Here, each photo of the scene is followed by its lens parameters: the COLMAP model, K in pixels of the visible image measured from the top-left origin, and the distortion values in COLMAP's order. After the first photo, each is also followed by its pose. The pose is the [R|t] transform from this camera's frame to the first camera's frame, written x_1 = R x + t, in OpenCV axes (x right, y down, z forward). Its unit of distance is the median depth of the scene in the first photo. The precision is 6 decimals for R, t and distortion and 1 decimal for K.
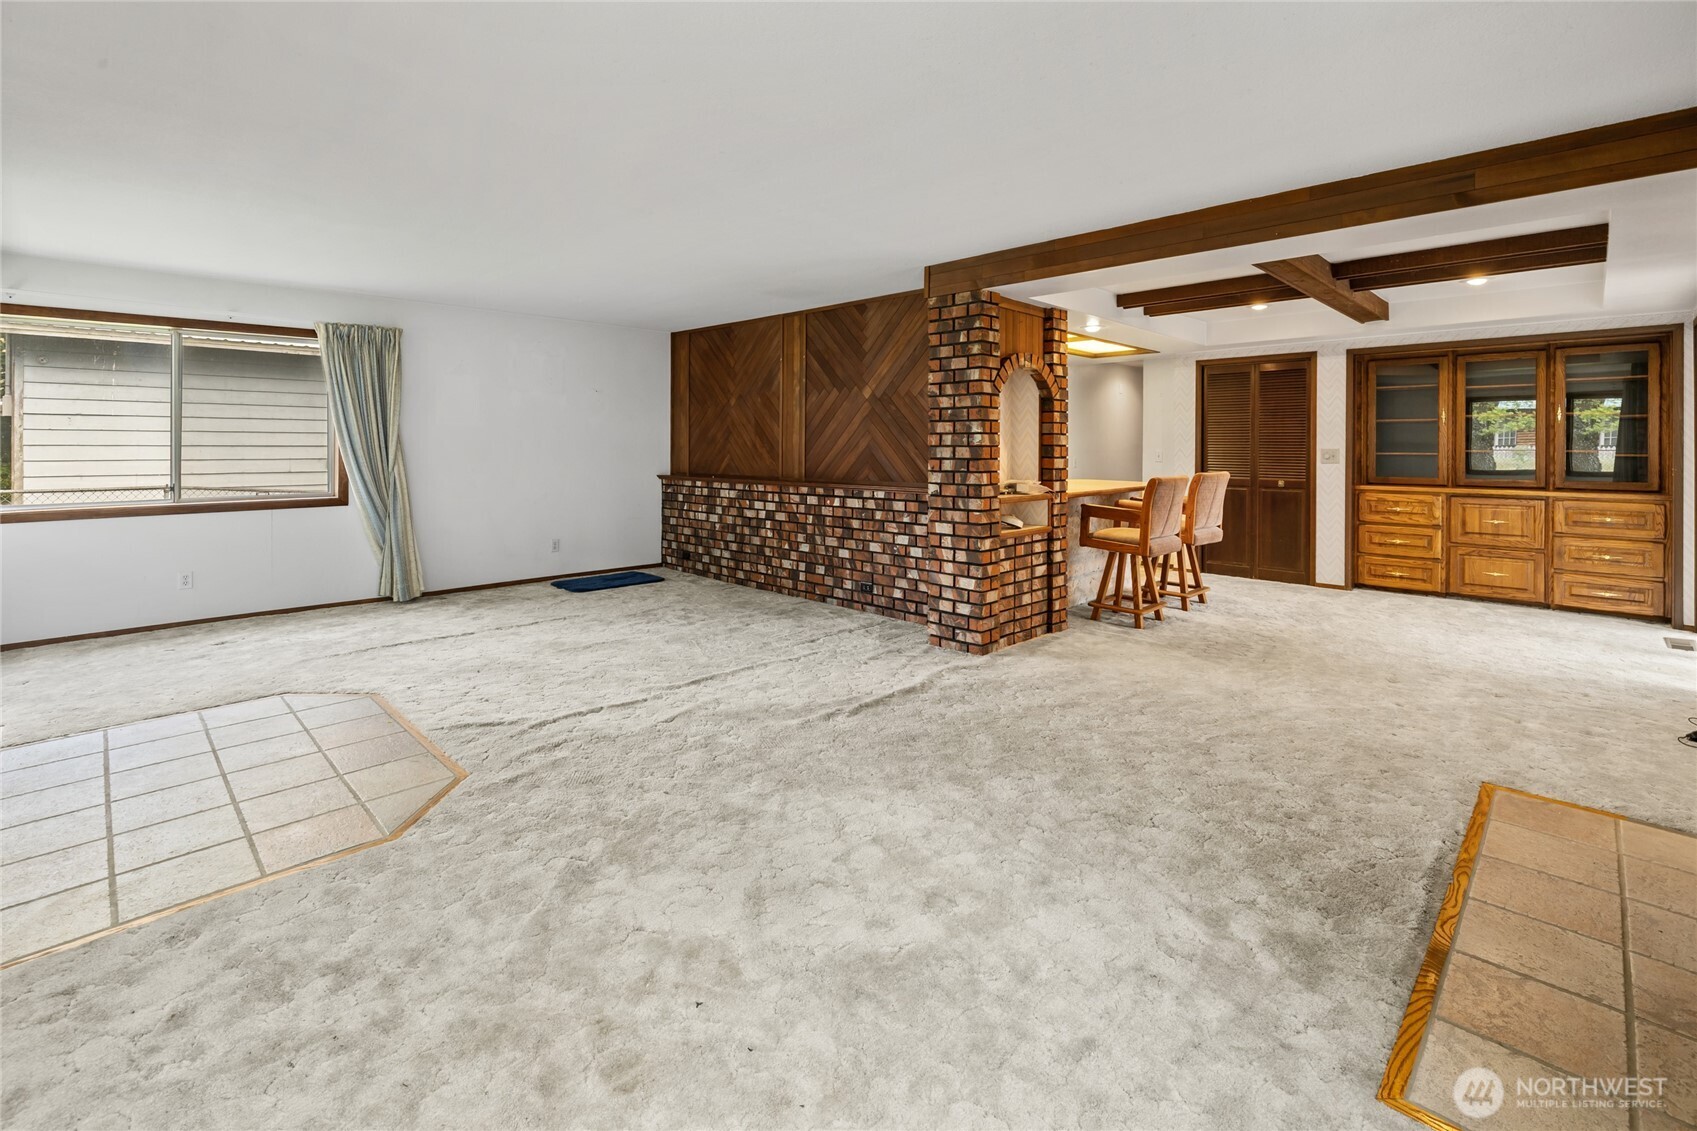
lens RADIAL K [[762.5, 0, 831.2], [0, 762.5, 446.4], [0, 0, 1]] dist [0.003123, 0.000476]
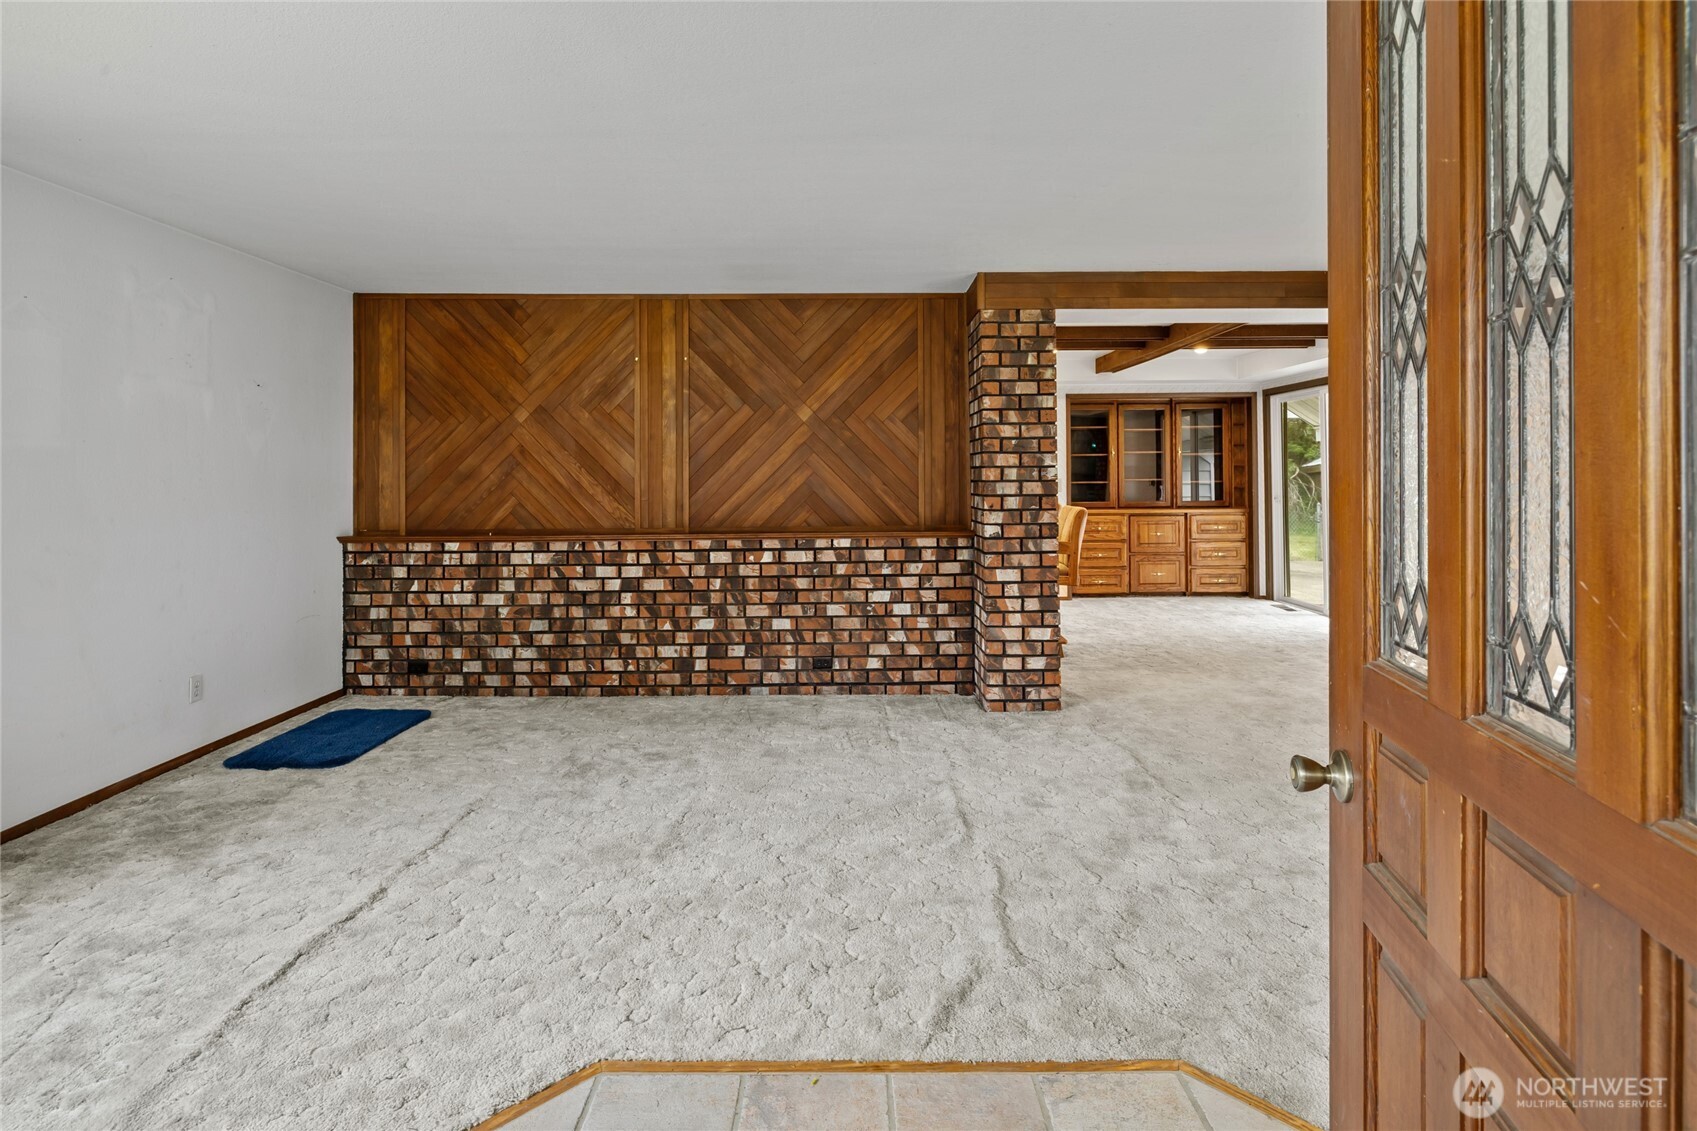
lens RADIAL K [[854.4, 0, 849.8], [0, 854.4, 465.3], [0, 0, 1]] dist [-0.003133, 0.003577]
pose [[0.700311, 0.001321, 0.713836, -0.530835], [0.009307, 0.999896, -0.010981, -0.007369], [-0.713777, 0.014334, 0.700226, 0.345727]]
